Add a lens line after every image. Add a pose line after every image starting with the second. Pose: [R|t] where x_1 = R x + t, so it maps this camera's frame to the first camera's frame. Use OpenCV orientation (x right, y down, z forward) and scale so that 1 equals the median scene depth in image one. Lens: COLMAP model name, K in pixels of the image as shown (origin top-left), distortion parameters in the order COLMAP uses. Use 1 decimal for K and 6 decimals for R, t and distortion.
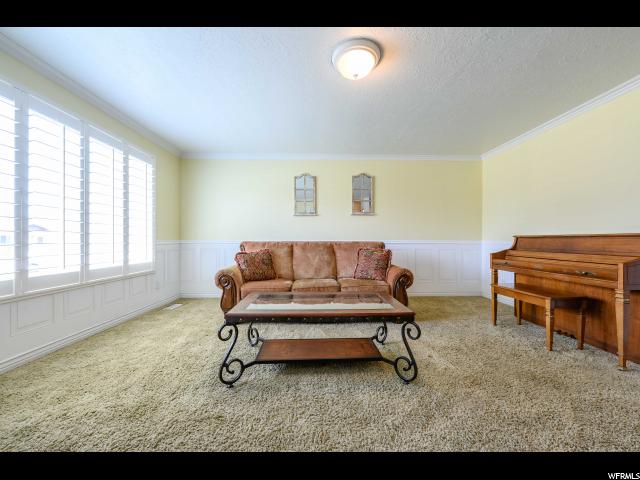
lens RADIAL K [[252.9, 0, 320.0], [0, 252.9, 240.0], [0, 0, 1]] dist [-0.012187, -0.000164]
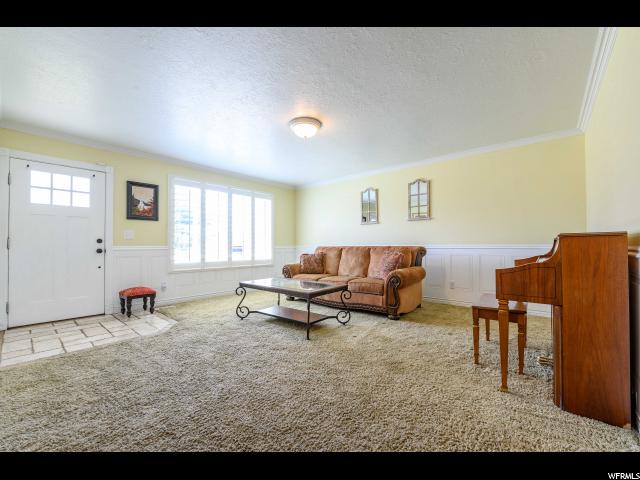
lens RADIAL K [[264.2, 0, 320.0], [0, 264.2, 240.0], [0, 0, 1]] dist [-0.011474, -0.000296]
pose [[0.747972, -0.017320, -0.663504, 0.763996], [0.004165, 0.999762, -0.021402, 0.002333], [0.663717, 0.013244, 0.747867, -0.078249]]
